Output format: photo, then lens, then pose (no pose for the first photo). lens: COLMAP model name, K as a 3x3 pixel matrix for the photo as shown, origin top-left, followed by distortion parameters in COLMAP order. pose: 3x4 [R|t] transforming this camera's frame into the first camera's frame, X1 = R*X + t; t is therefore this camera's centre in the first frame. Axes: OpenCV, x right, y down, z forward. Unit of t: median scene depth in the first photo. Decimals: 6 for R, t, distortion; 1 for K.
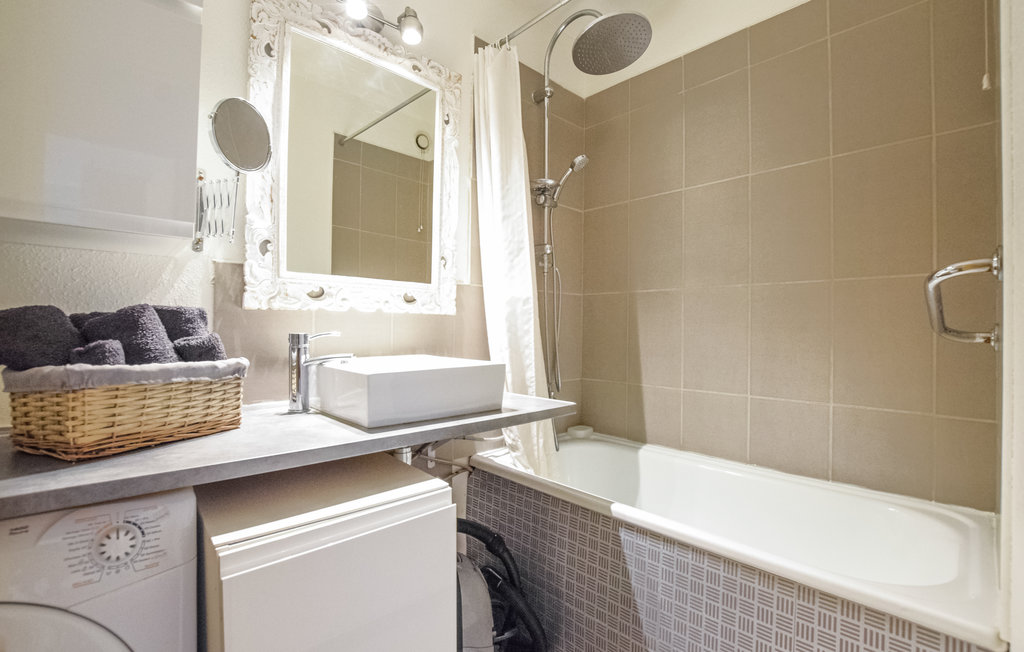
lens RADIAL K [[465.0, 0, 512.6], [0, 465.0, 328.0], [0, 0, 1]] dist [-0.036934, 0.000461]
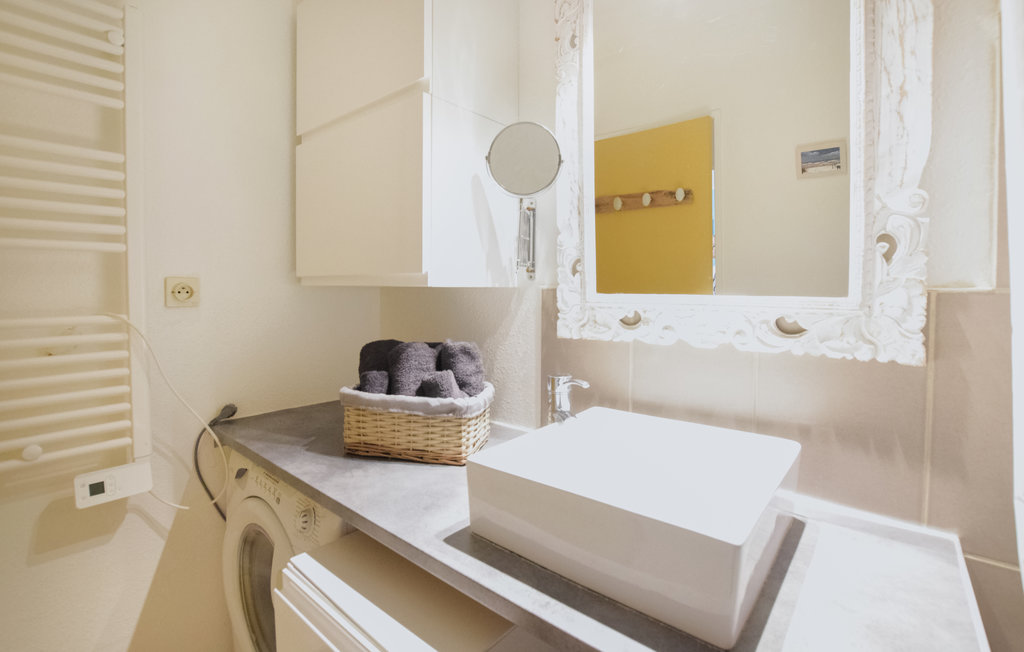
lens RADIAL K [[465.0, 0, 500.6], [0, 465.0, 296.9], [0, 0, 1]] dist [-0.036934, 0.000461]
pose [[0.100334, 0.007787, -0.994923, 0.332901], [0.003164, 0.999962, 0.008145, -0.128893], [0.994949, -0.003965, 0.100305, 0.772665]]
